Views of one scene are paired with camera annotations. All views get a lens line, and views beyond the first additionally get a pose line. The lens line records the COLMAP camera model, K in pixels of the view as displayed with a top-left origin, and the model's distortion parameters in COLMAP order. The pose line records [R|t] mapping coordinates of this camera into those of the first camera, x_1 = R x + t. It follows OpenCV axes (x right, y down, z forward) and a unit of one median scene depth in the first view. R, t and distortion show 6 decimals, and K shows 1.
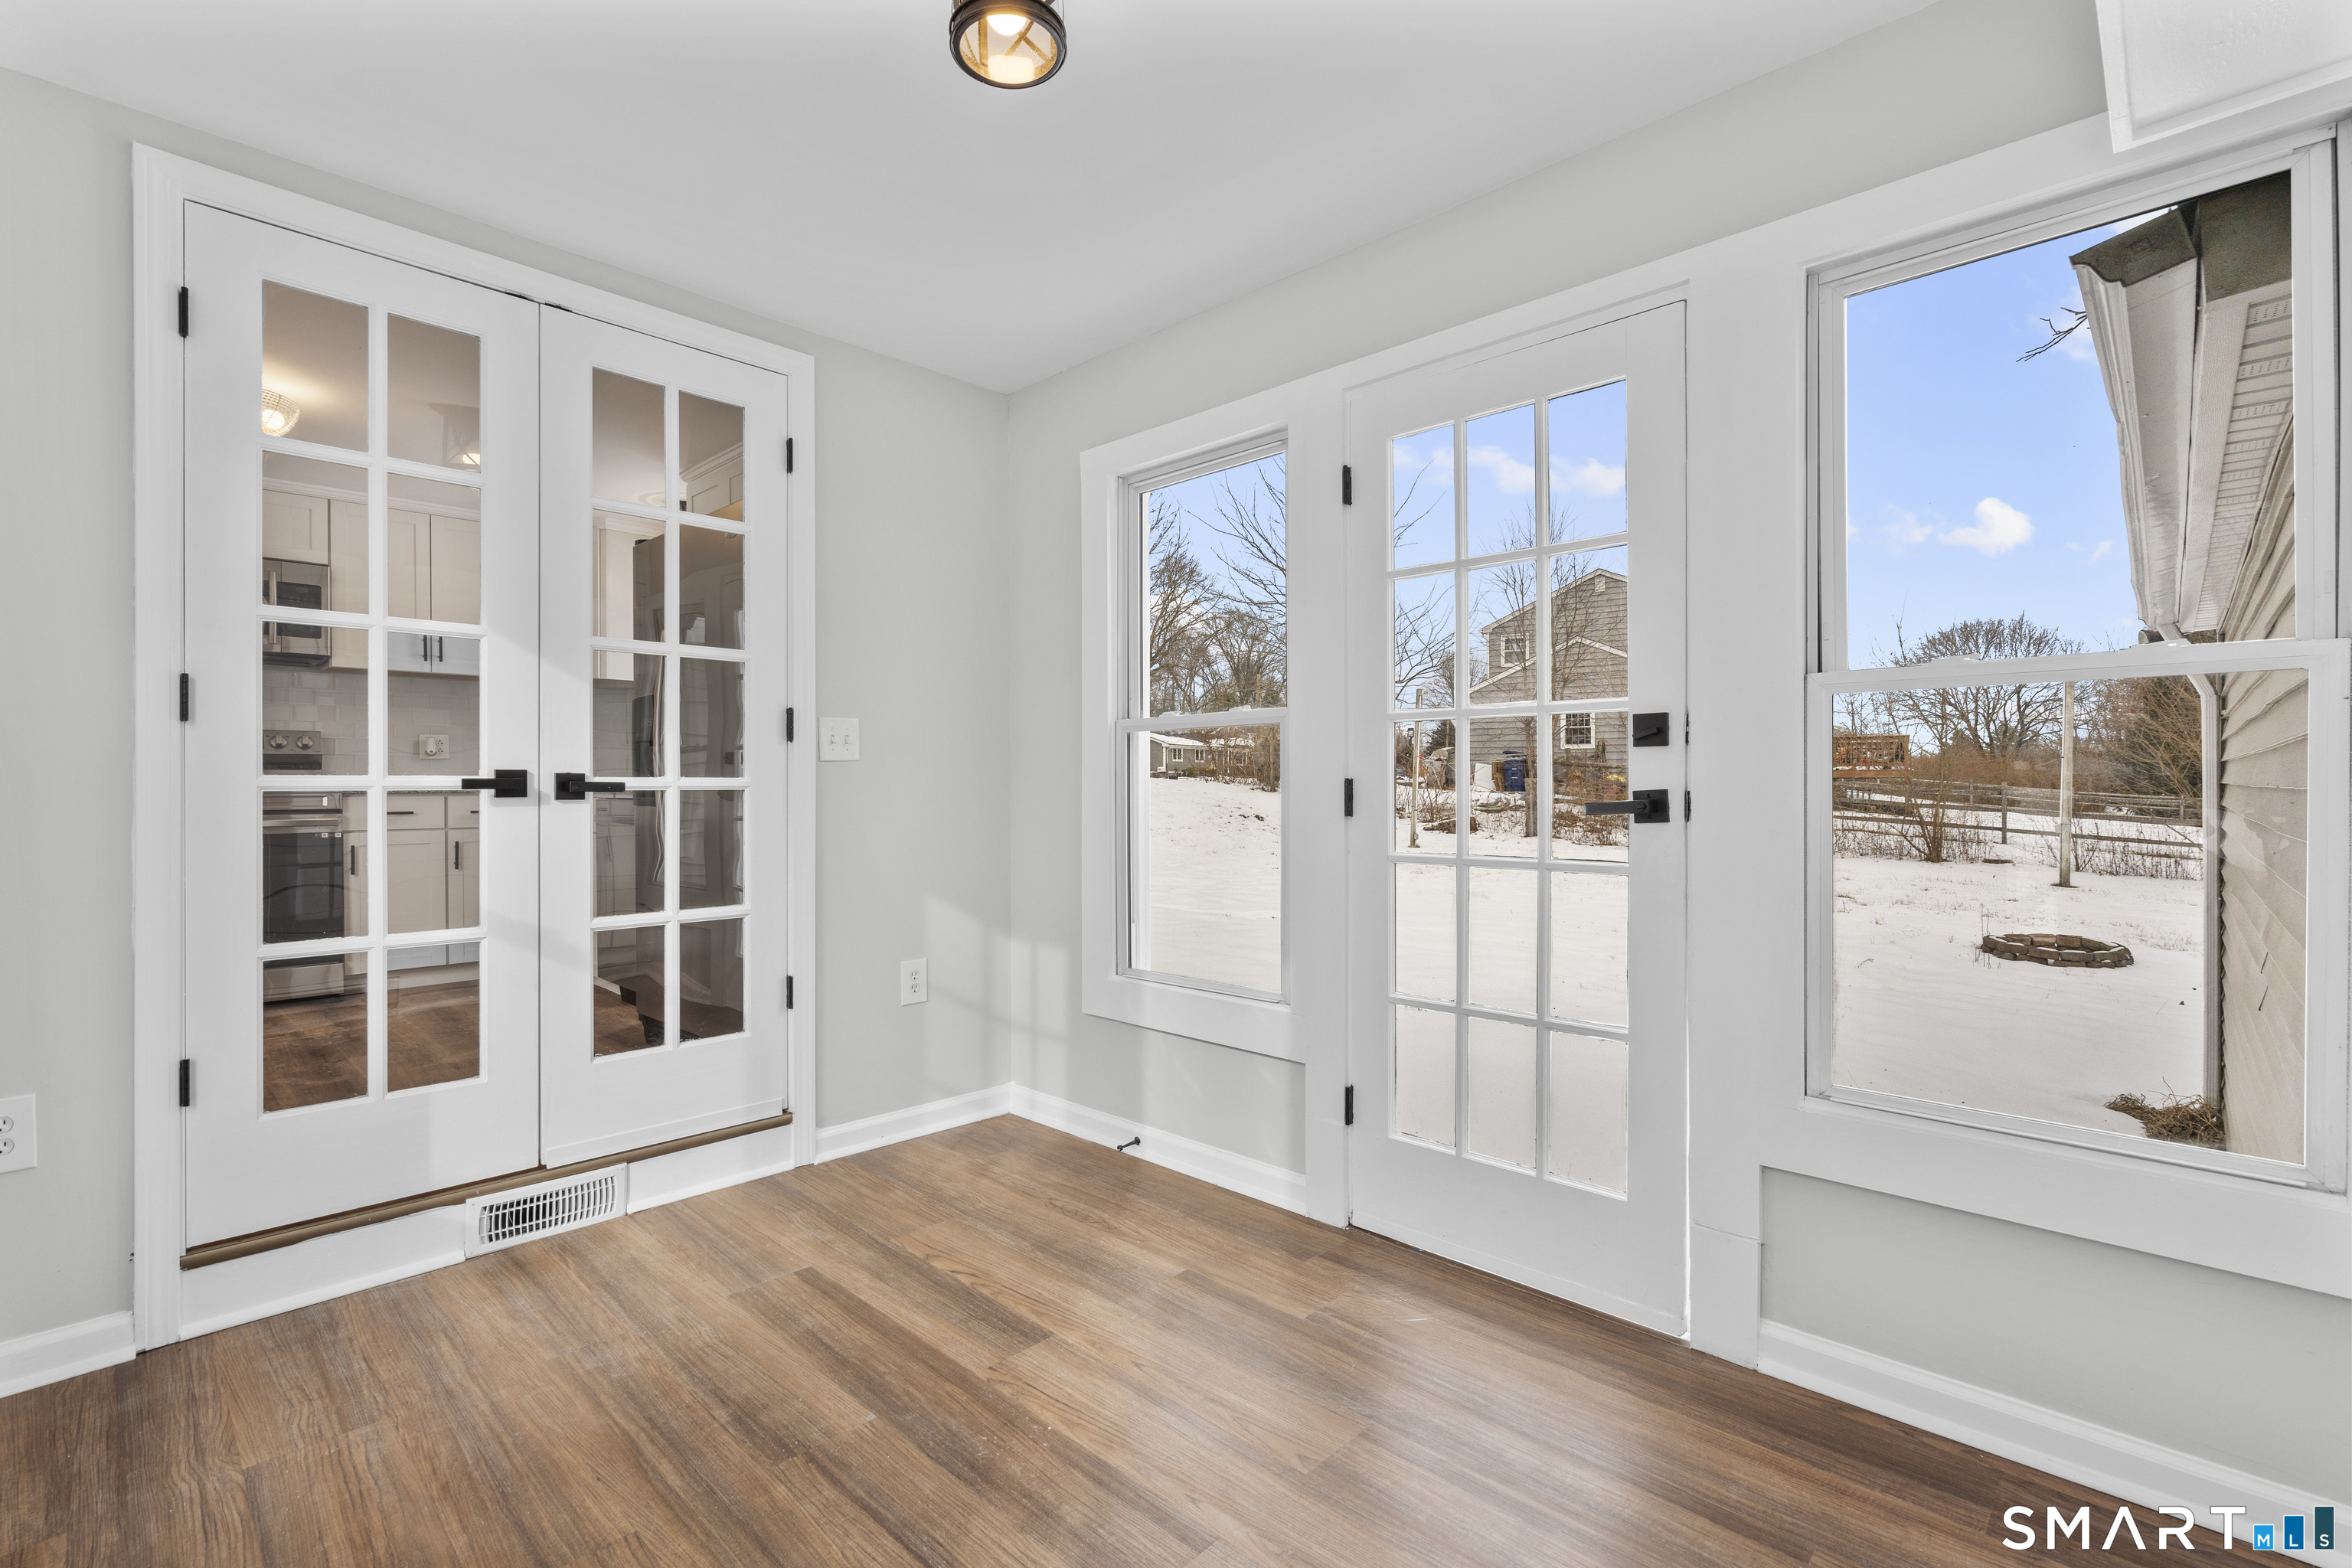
lens RADIAL K [[1047.9, 0, 1169.4], [0, 1047.9, 790.3], [0, 0, 1]] dist [-0.009369, 0.004285]
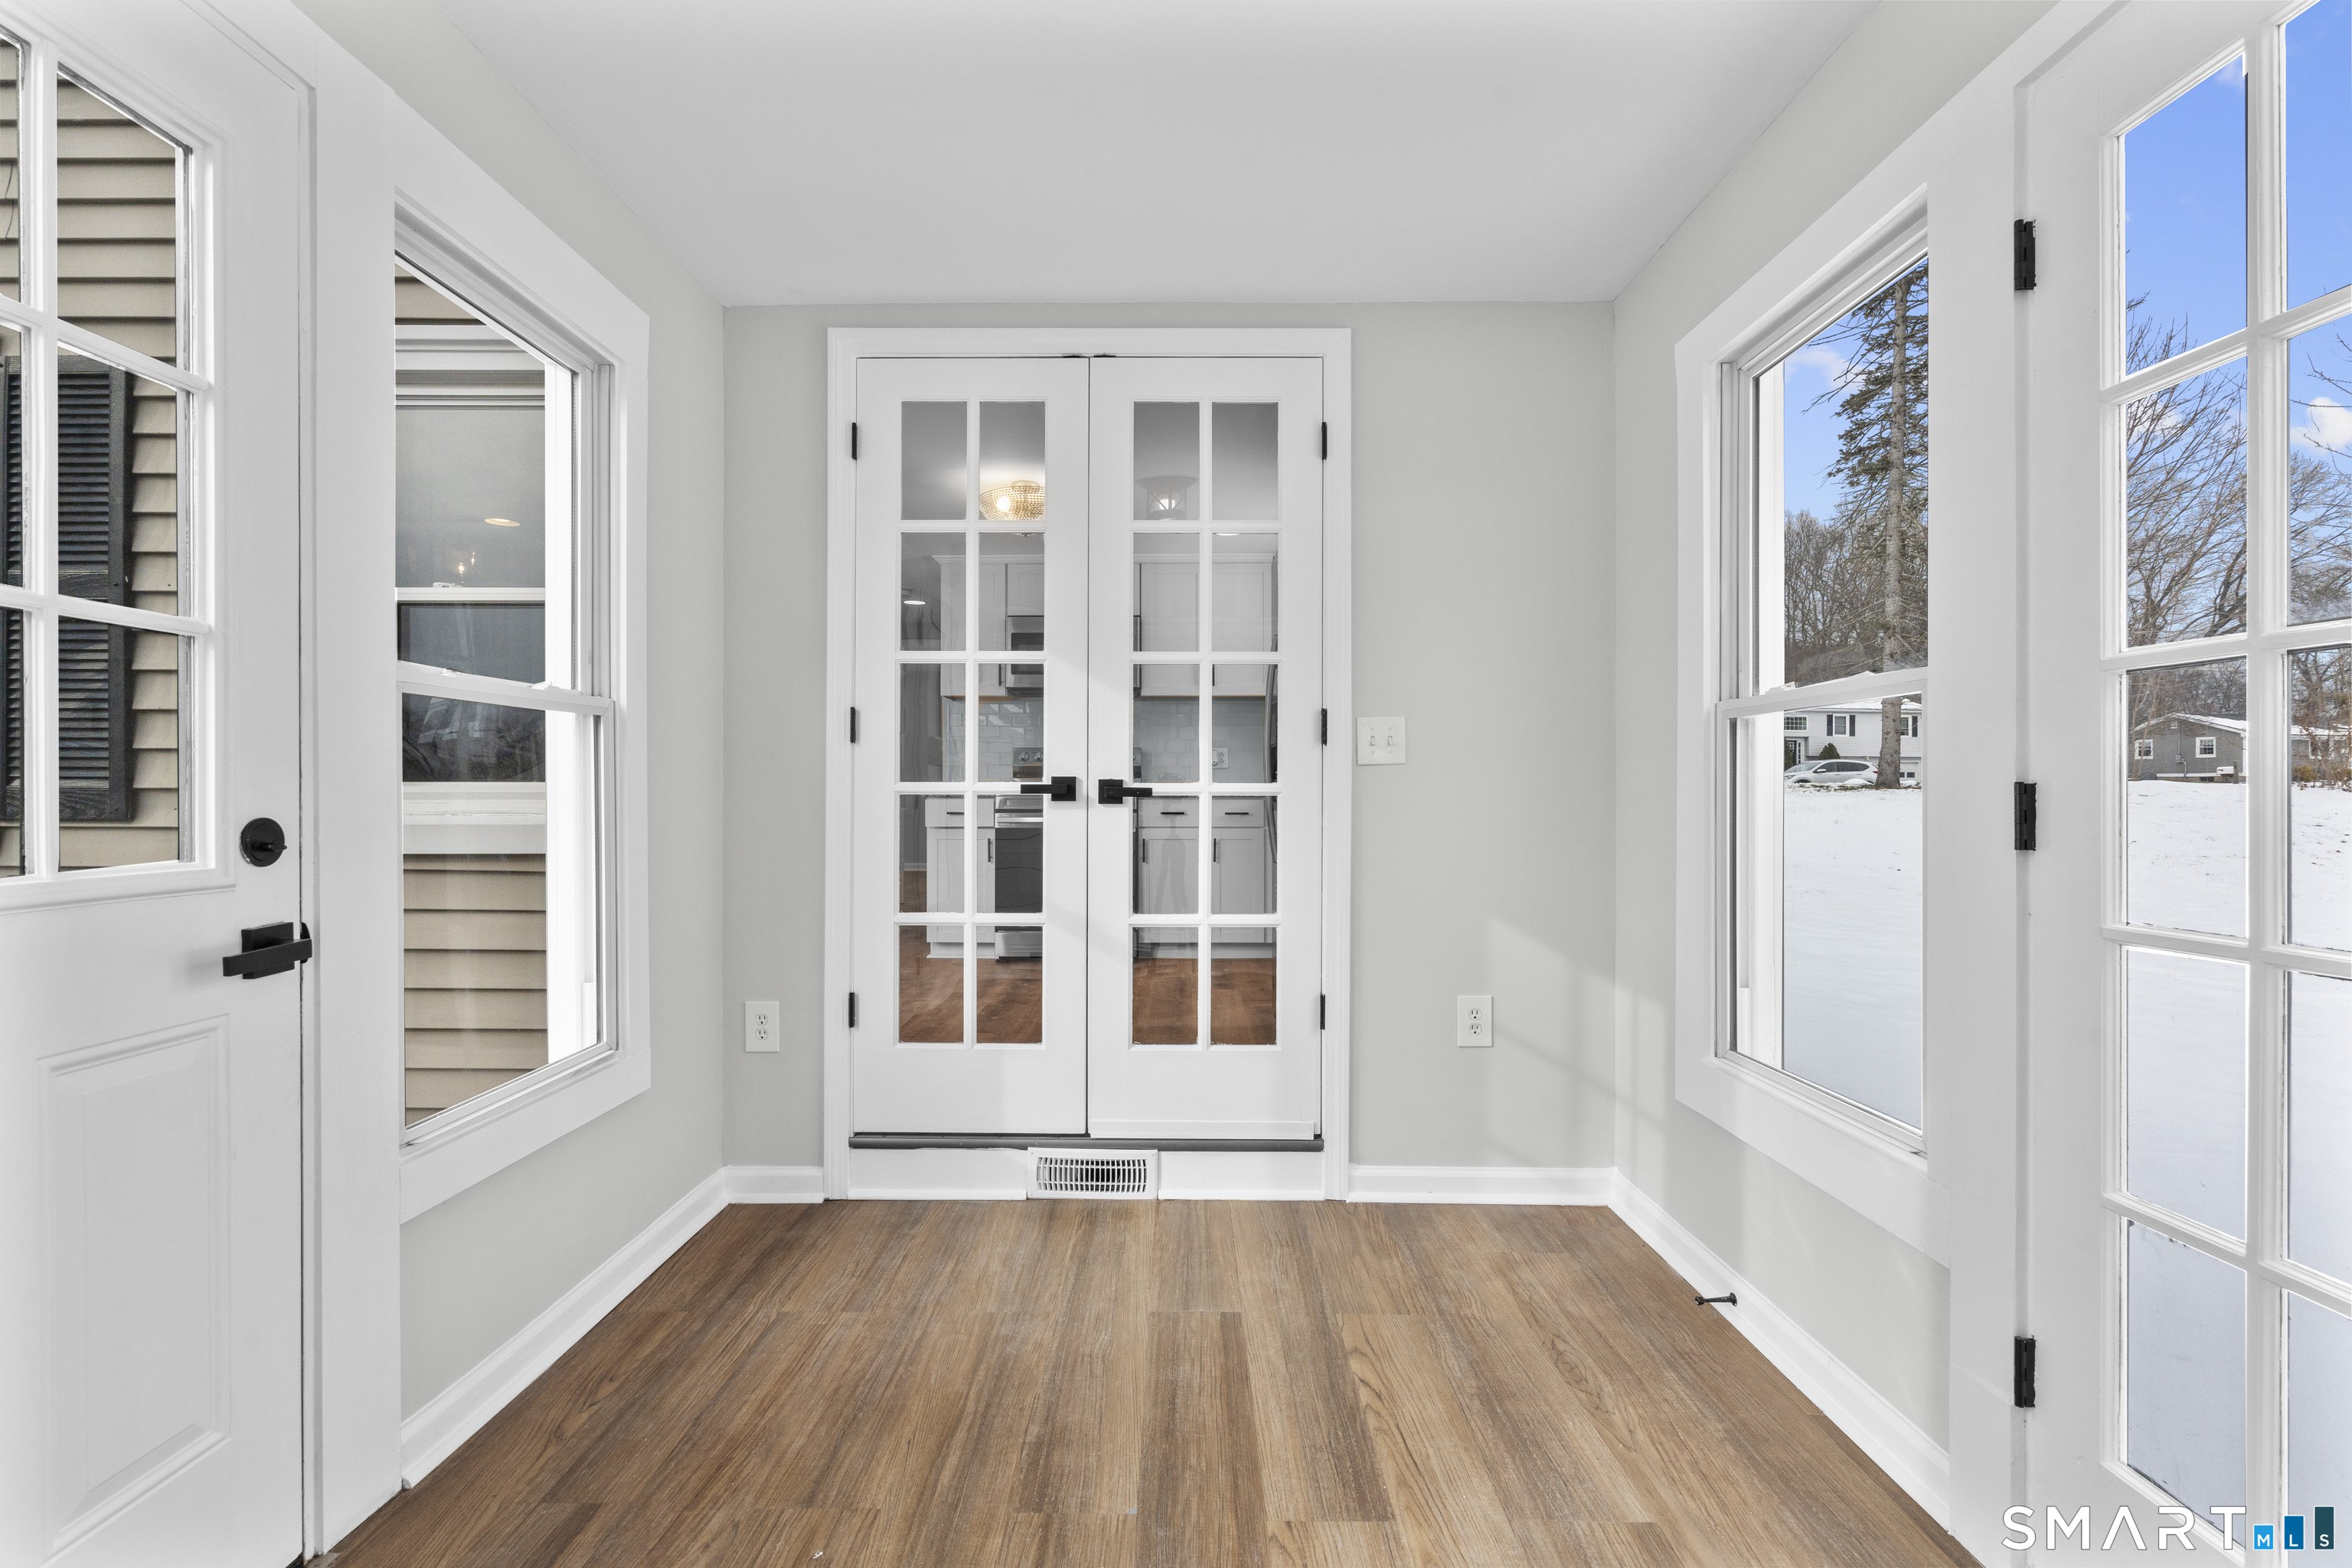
lens RADIAL K [[1047.9, 0, 1169.4], [0, 1047.9, 790.3], [0, 0, 1]] dist [-0.009369, 0.004285]
pose [[0.688380, 0.002160, -0.725347, 0.267179], [-0.006387, 0.999975, -0.003084, -0.002114], [0.725322, 0.006756, 0.688377, 0.298220]]
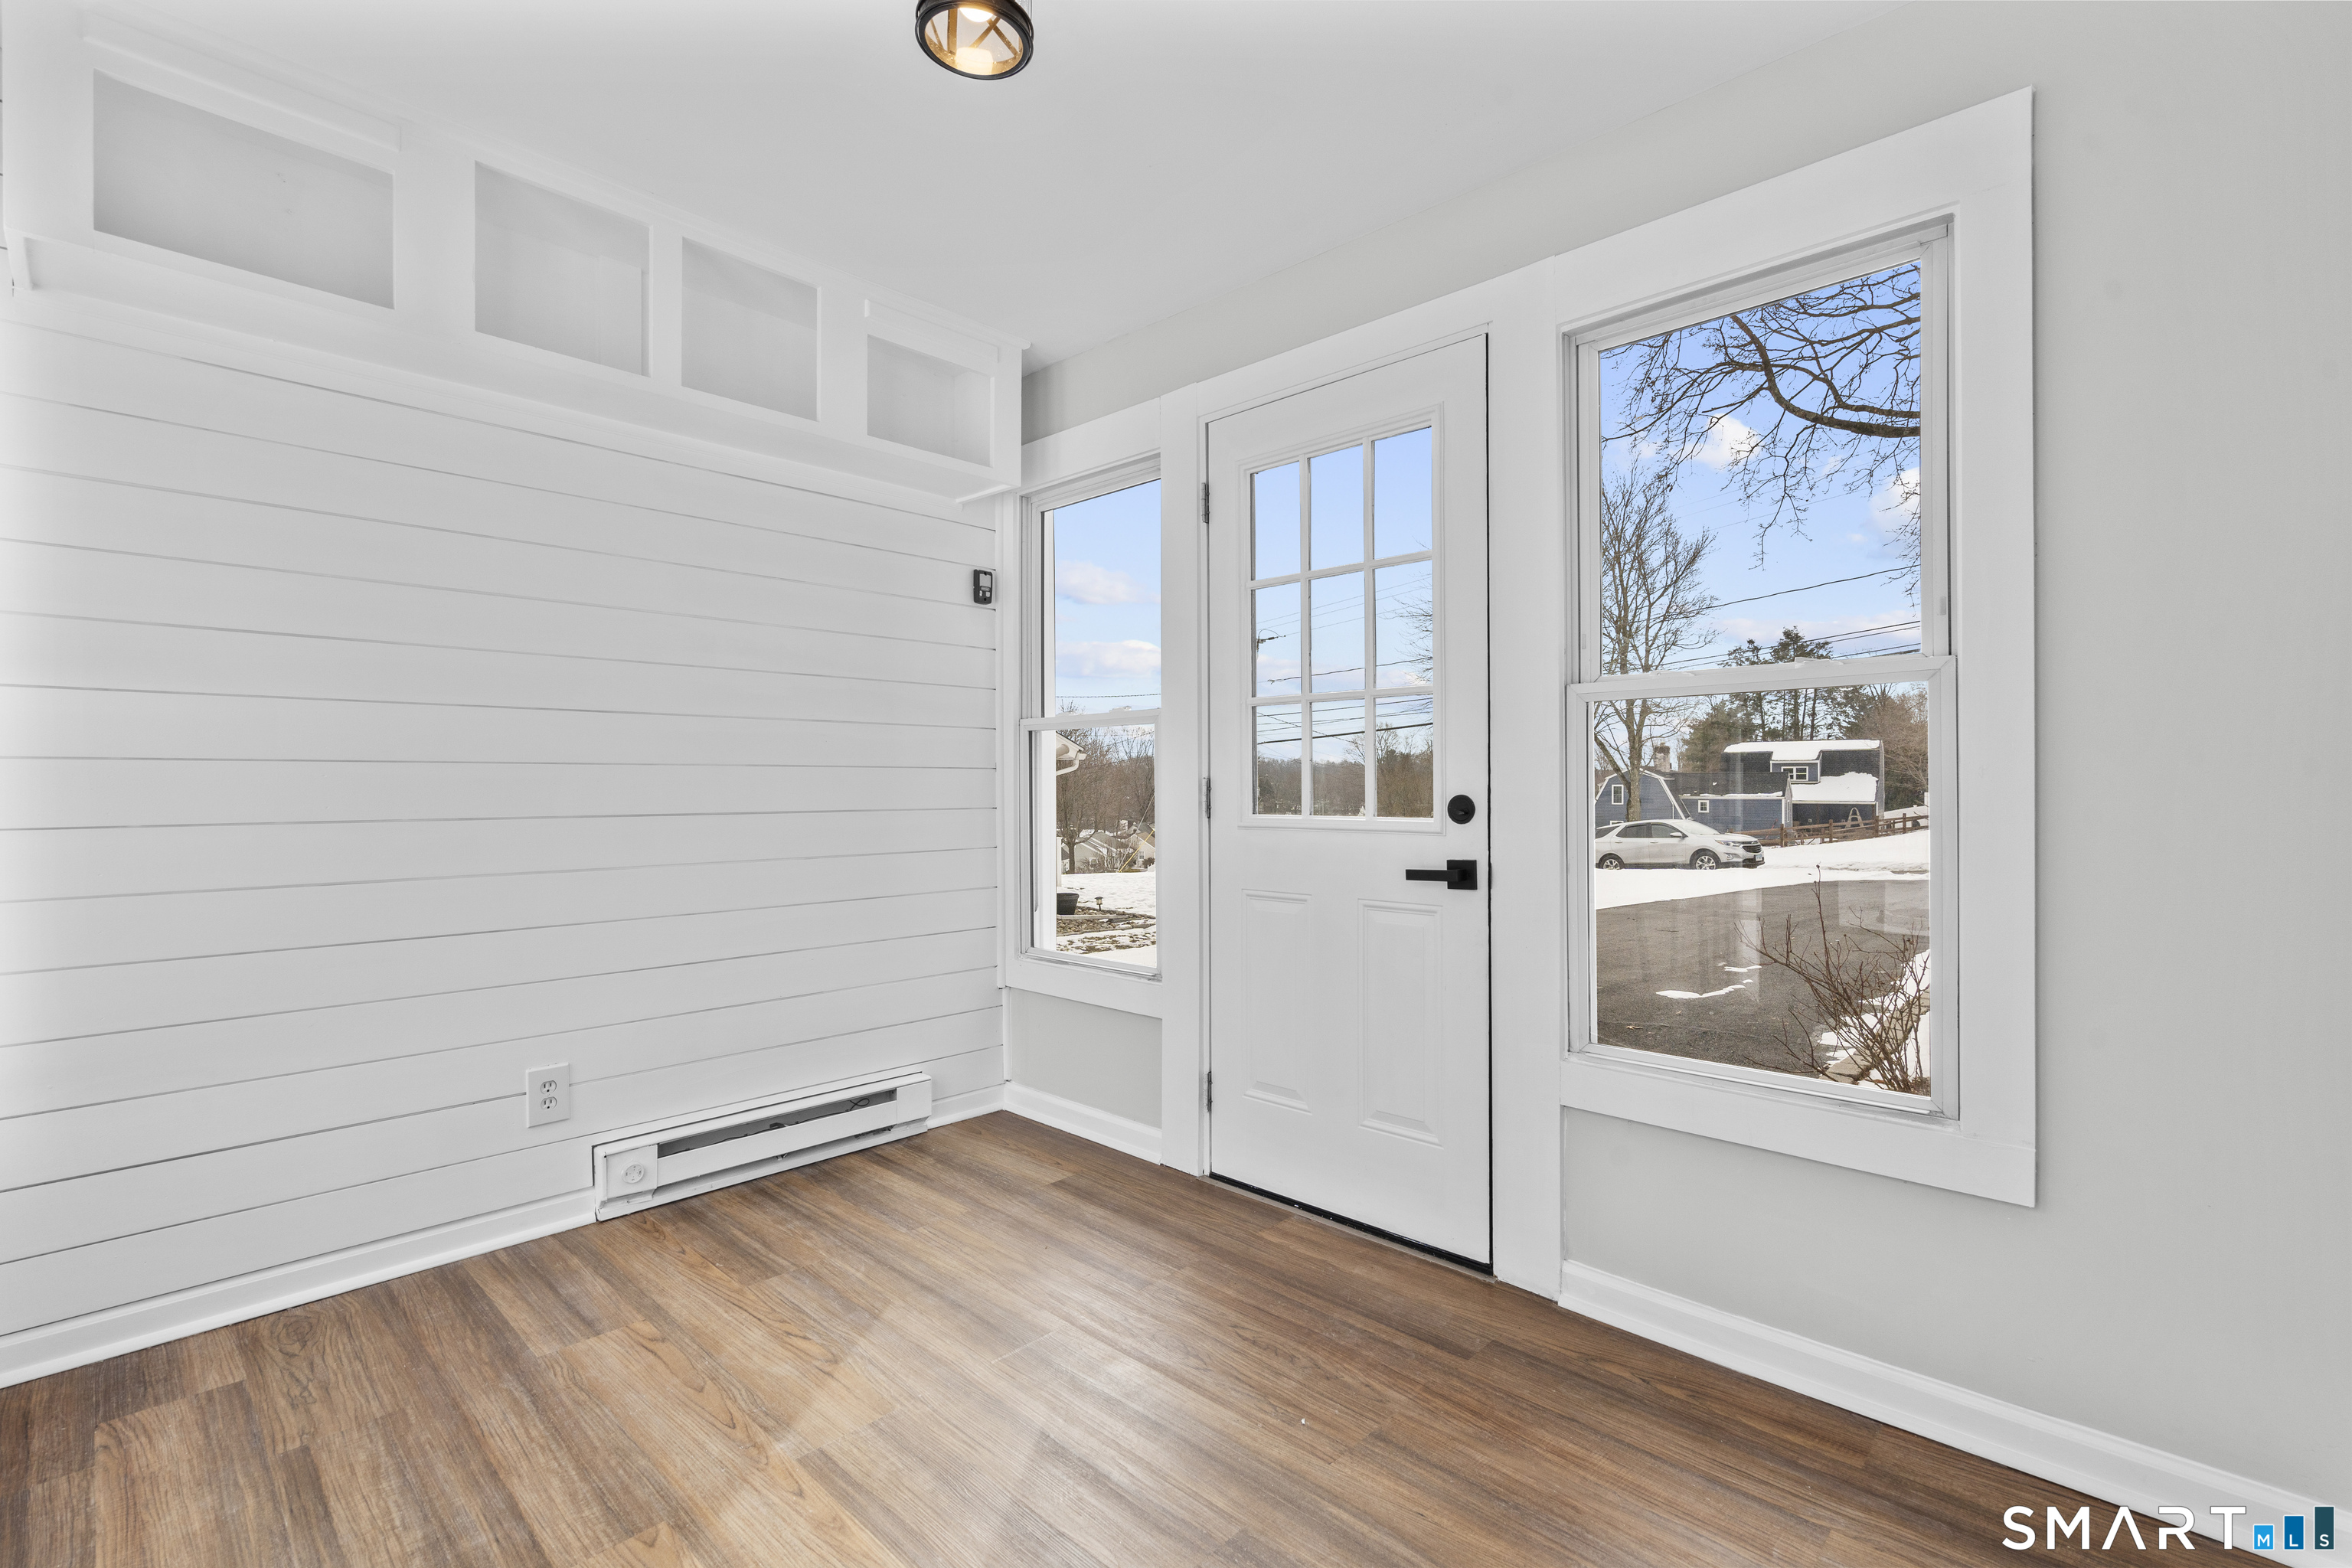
lens RADIAL K [[1047.9, 0, 1169.4], [0, 1047.9, 790.3], [0, 0, 1]] dist [-0.009369, 0.004285]
pose [[-0.999983, 0.005338, 0.002146, -0.213966], [0.005357, 0.999946, 0.008923, -0.000346], [-0.002099, 0.008934, -0.999958, 1.268150]]
